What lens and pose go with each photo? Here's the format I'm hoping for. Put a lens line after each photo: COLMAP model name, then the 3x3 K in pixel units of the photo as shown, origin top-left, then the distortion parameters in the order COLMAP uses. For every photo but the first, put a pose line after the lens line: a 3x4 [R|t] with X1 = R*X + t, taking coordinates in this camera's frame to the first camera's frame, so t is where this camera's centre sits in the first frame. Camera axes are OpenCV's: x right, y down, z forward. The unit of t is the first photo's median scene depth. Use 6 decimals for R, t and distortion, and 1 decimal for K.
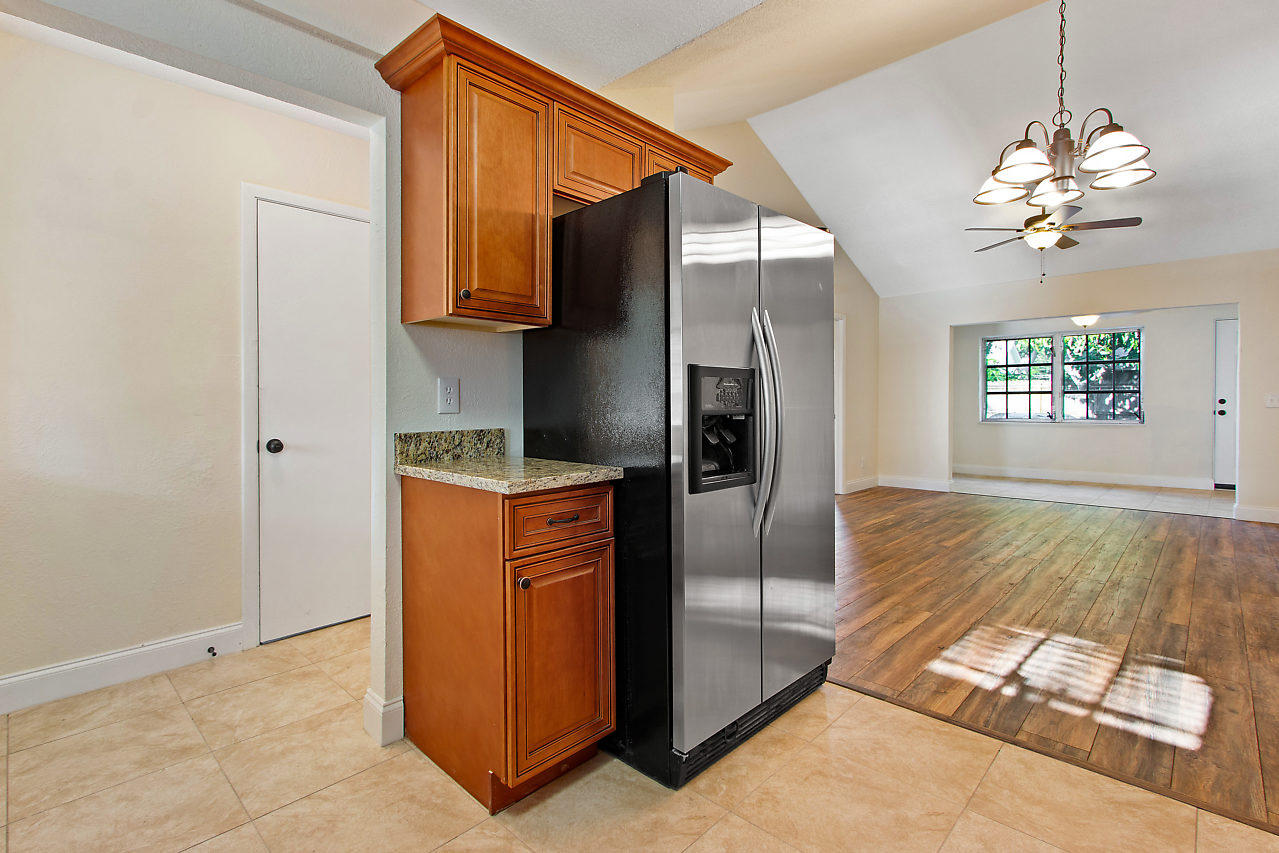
lens RADIAL K [[601.6, 0, 641.7], [0, 601.6, 400.7], [0, 0, 1]] dist [0.003720, -0.001828]
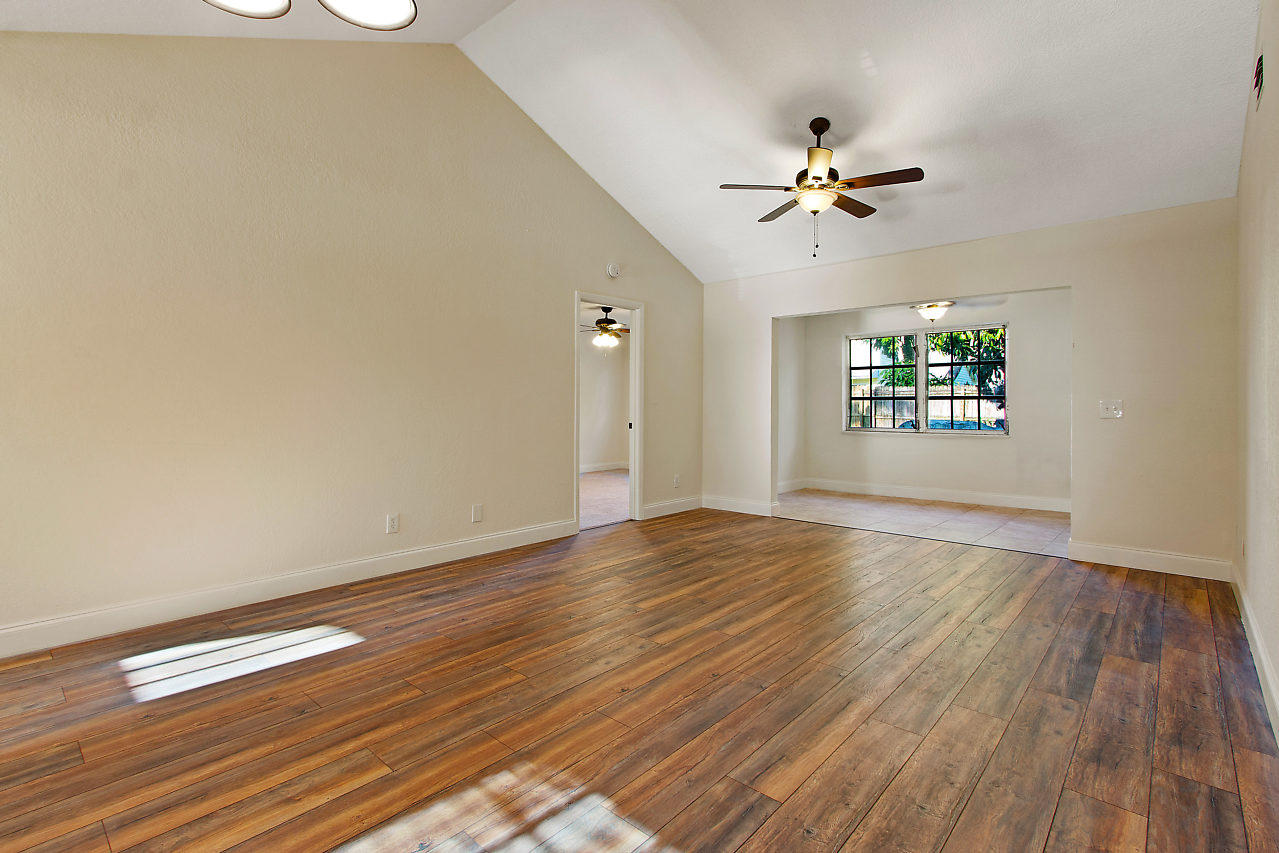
lens RADIAL K [[601.6, 0, 641.7], [0, 601.6, 400.7], [0, 0, 1]] dist [0.003720, -0.001828]
pose [[0.999426, 0.005197, 0.033491, 0.299966], [-0.005025, 0.999974, -0.005212, -0.003905], [-0.033517, 0.005040, 0.999425, 0.168991]]
